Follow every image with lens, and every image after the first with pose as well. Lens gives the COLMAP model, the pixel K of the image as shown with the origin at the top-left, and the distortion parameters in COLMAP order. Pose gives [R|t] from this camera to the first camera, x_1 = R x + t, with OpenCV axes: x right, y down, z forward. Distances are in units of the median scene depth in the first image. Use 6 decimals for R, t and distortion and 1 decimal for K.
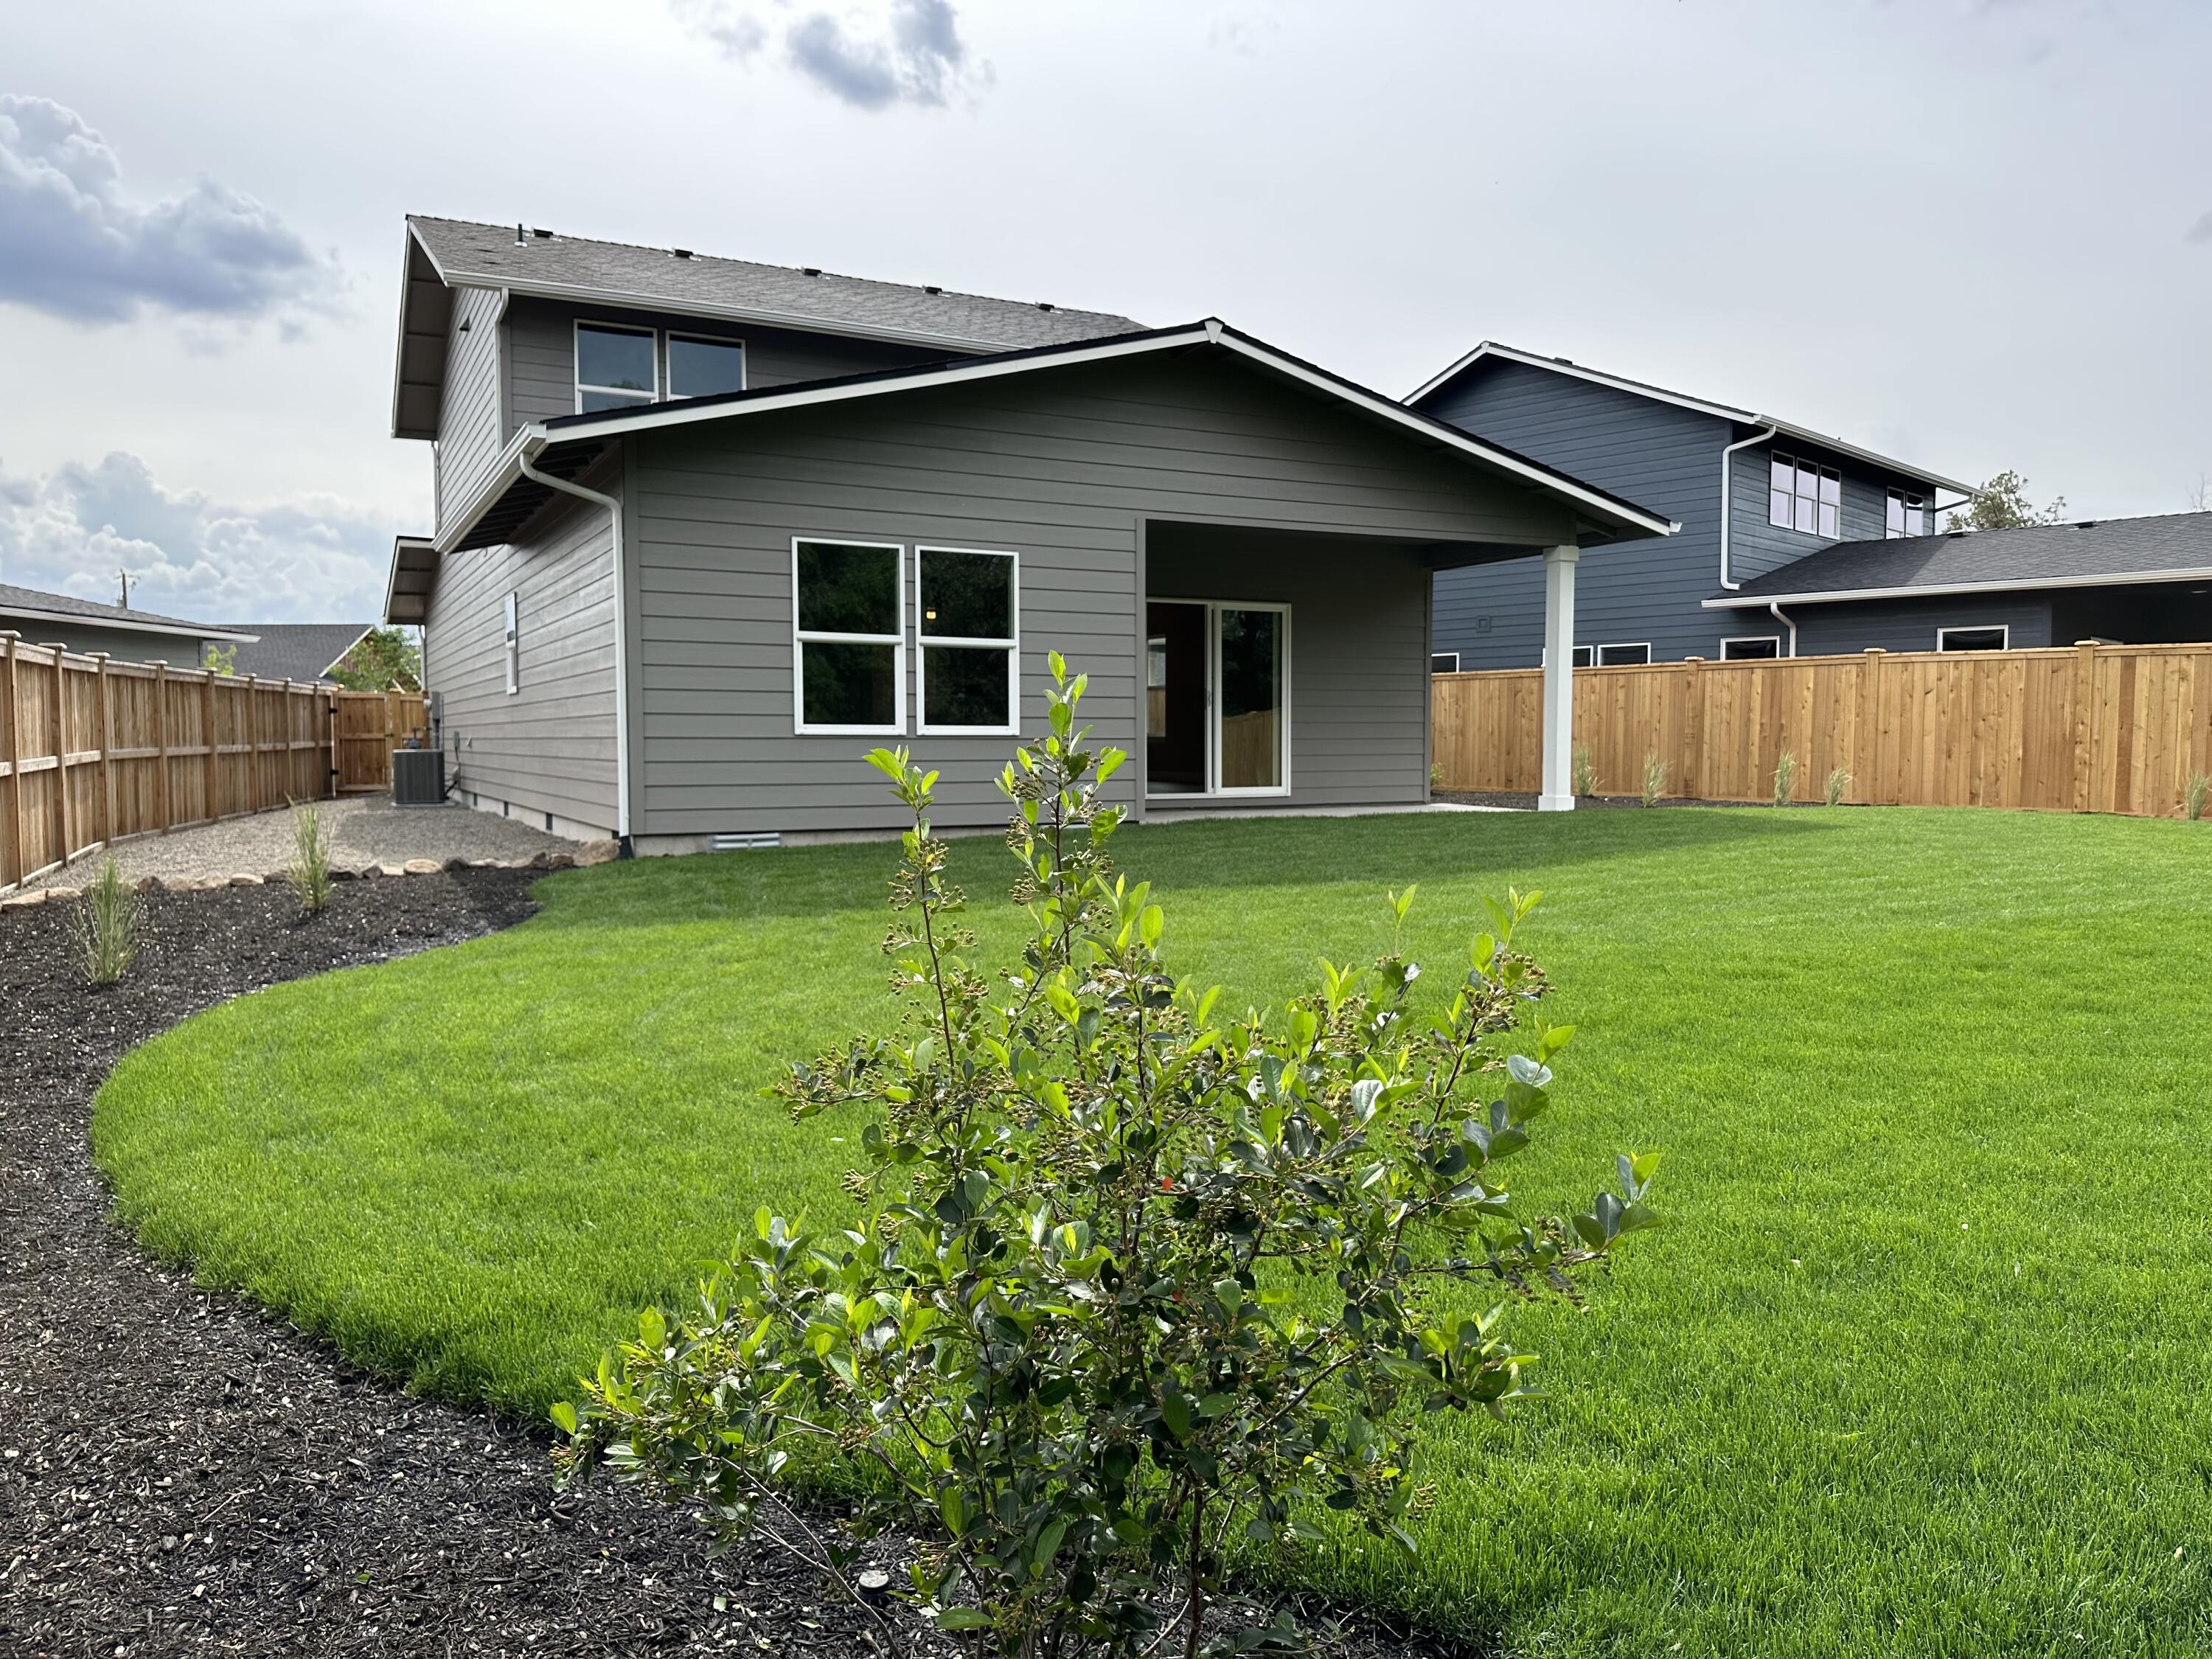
lens RADIAL K [[1545.9, 0, 1109.7], [0, 1545.9, 813.7], [0, 0, 1]] dist [0.044243, -0.029118]
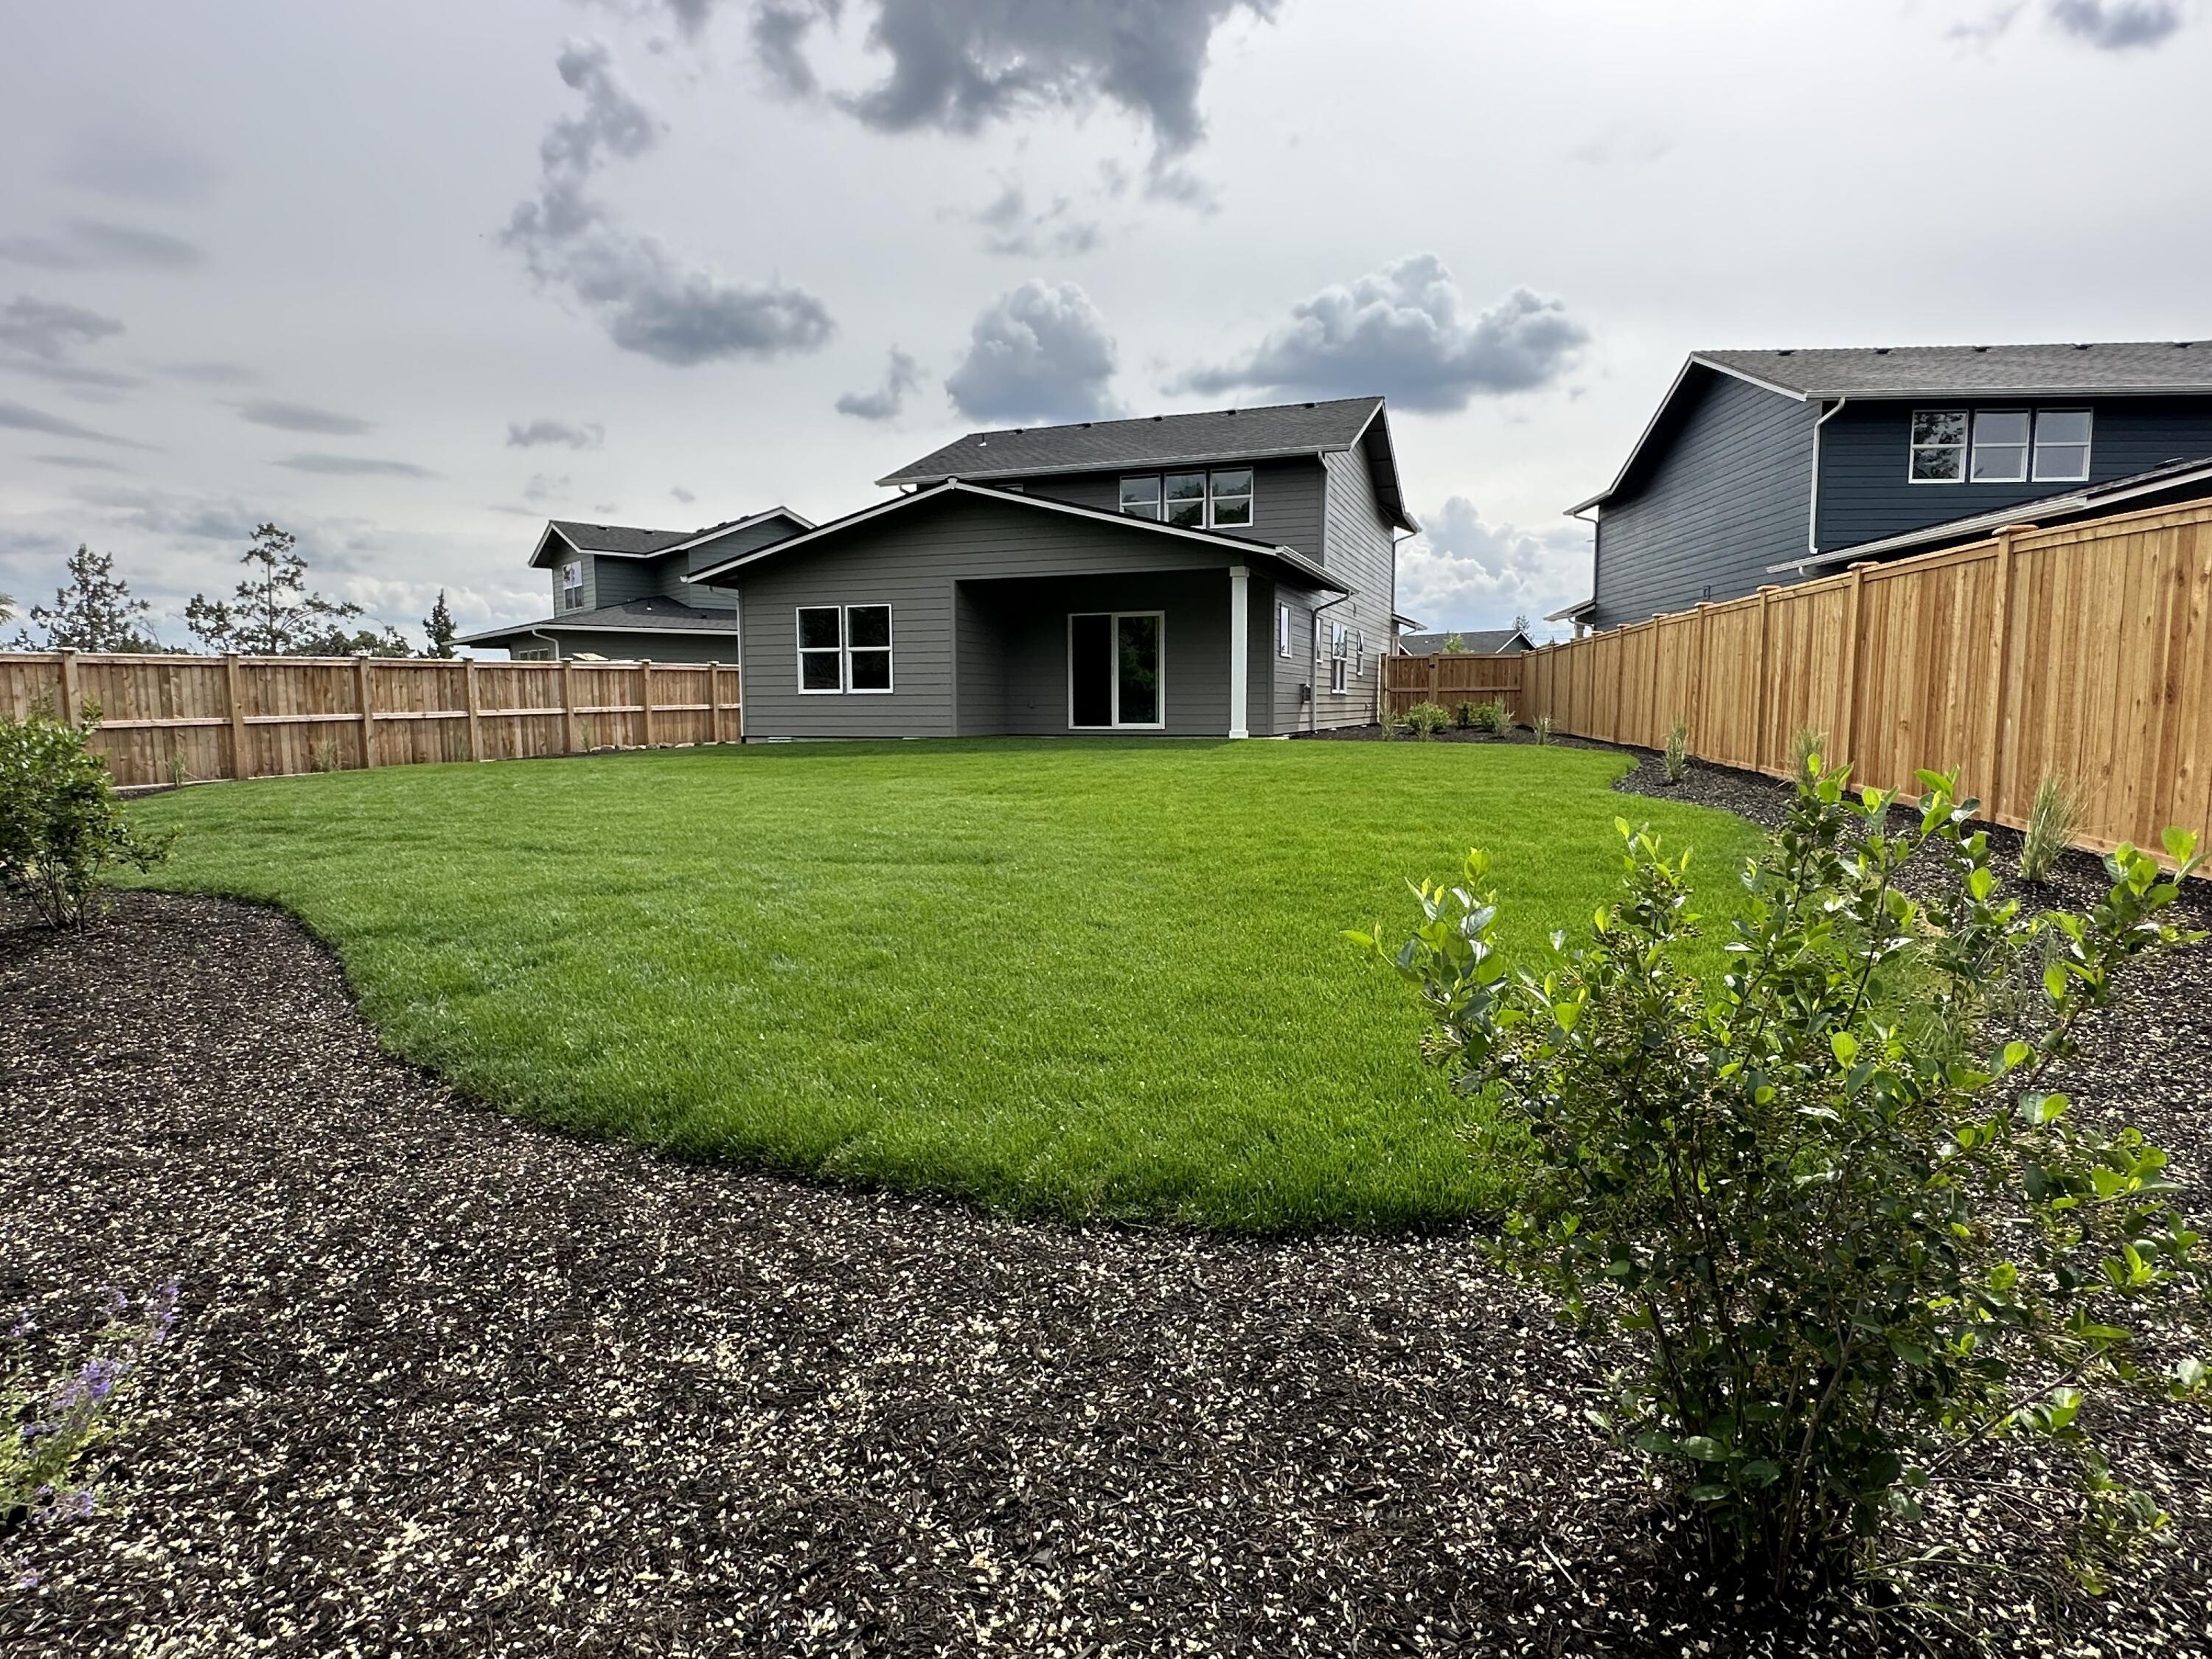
lens RADIAL K [[1205.9, 0, 1087.4], [0, 1205.9, 814.3], [0, 0, 1]] dist [-0.003902, 0.000408]
pose [[0.654726, 0.072846, -0.752348, 1.371412], [-0.035003, 0.997199, 0.066092, -0.004715], [0.755056, -0.016937, 0.655442, 0.136263]]
